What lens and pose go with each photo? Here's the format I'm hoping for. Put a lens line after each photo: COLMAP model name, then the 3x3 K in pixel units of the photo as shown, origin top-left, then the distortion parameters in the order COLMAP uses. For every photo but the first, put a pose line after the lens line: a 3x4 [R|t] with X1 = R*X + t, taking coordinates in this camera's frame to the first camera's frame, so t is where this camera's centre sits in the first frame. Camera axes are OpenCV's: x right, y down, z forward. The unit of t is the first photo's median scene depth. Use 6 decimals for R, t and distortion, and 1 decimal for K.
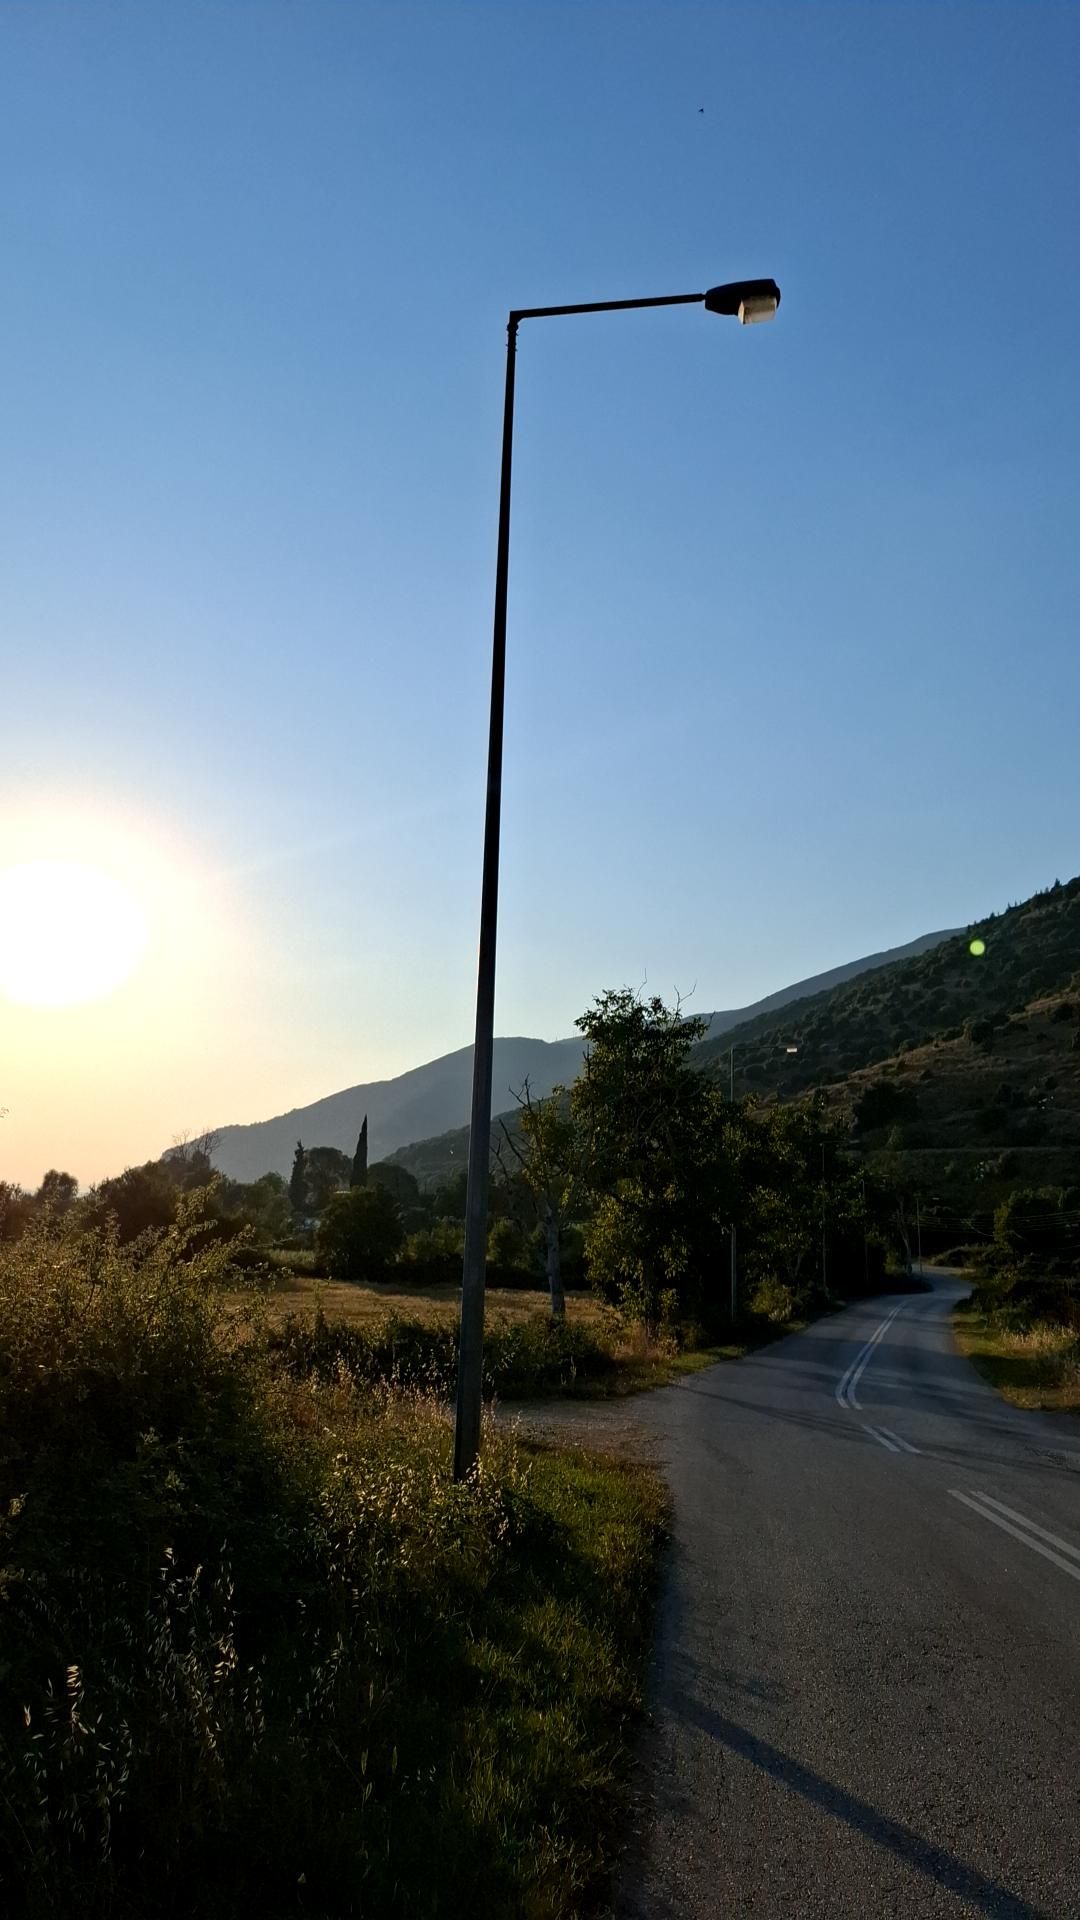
lens RADIAL K [[1379.8, 0, 540.0], [0, 1379.8, 960.0], [0, 0, 1]] dist [0.037527, -0.001600]
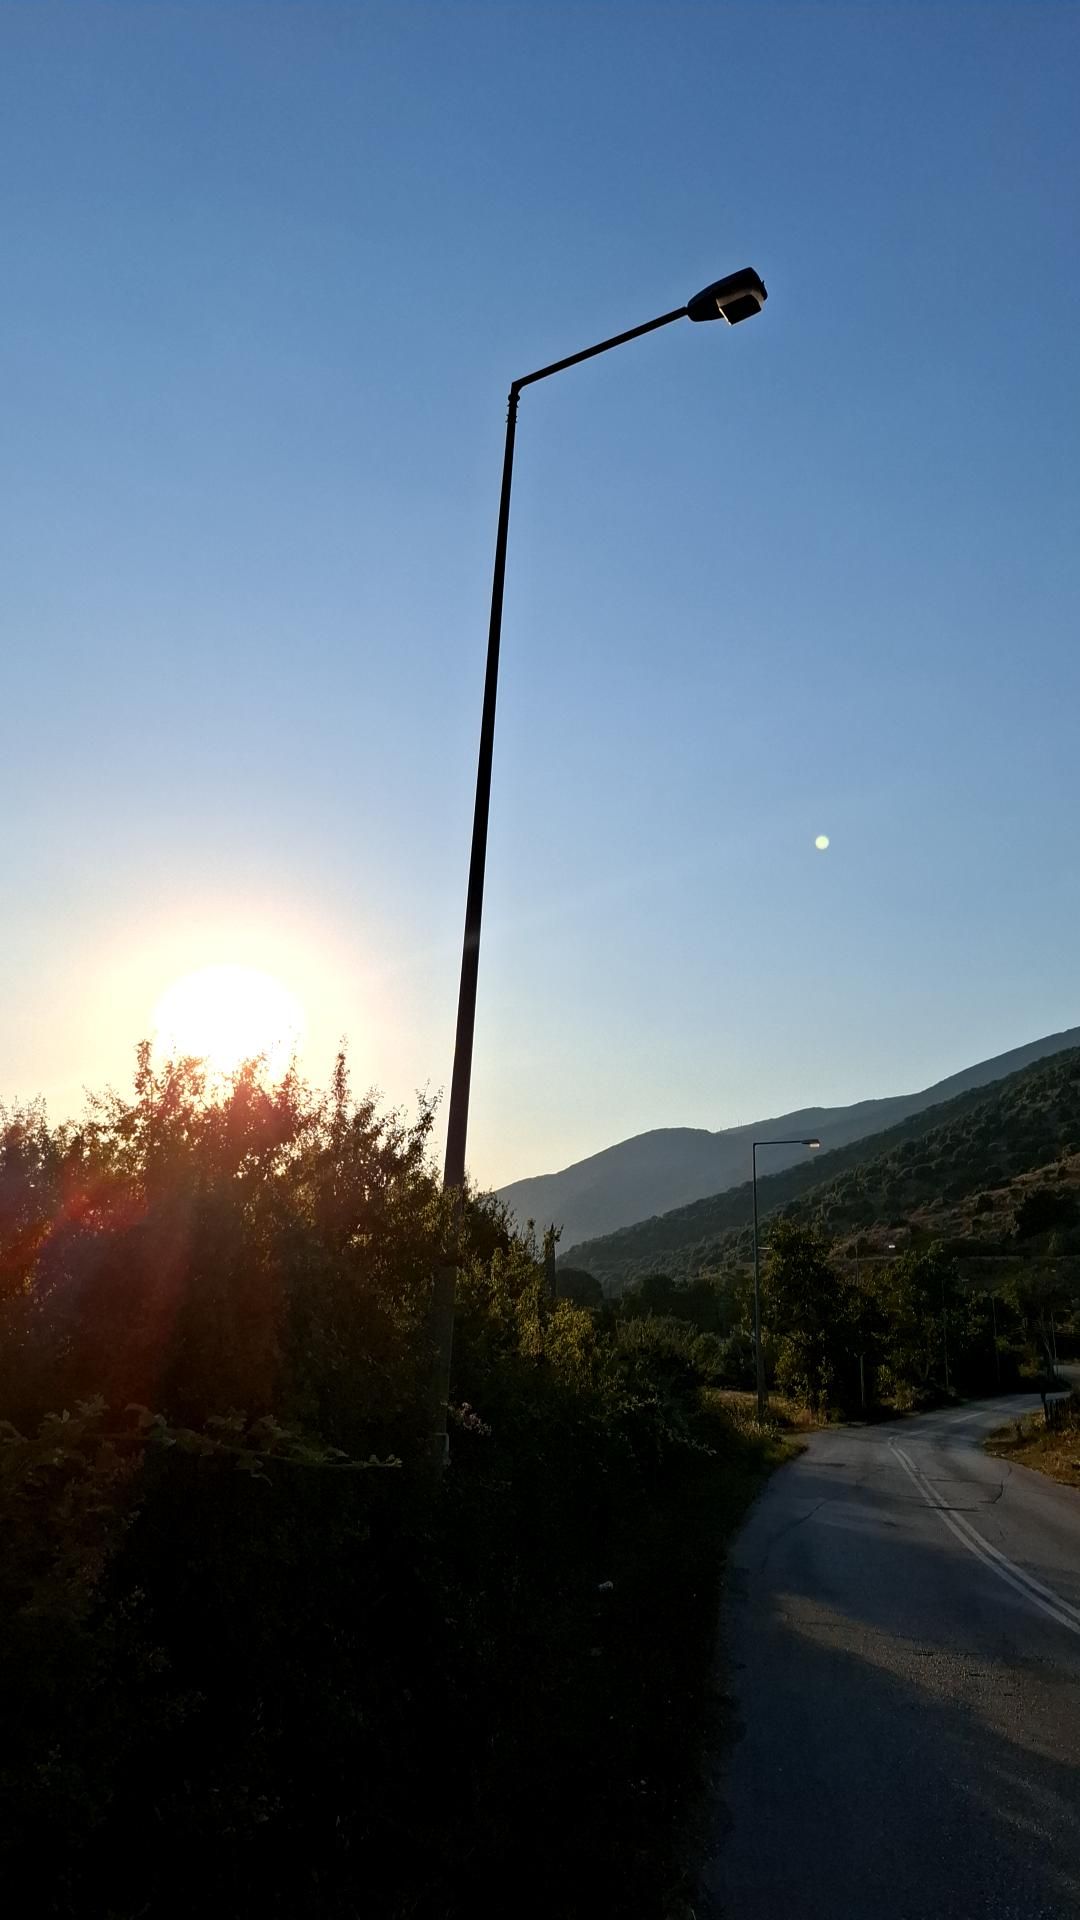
lens RADIAL K [[1379.8, 0, 540.0], [0, 1379.8, 960.0], [0, 0, 1]] dist [0.037527, -0.001600]
pose [[0.992671, -0.038327, -0.114613, -0.005116], [0.030624, 0.997199, -0.068233, -0.024141], [0.116907, 0.064223, 0.991064, -0.100705]]
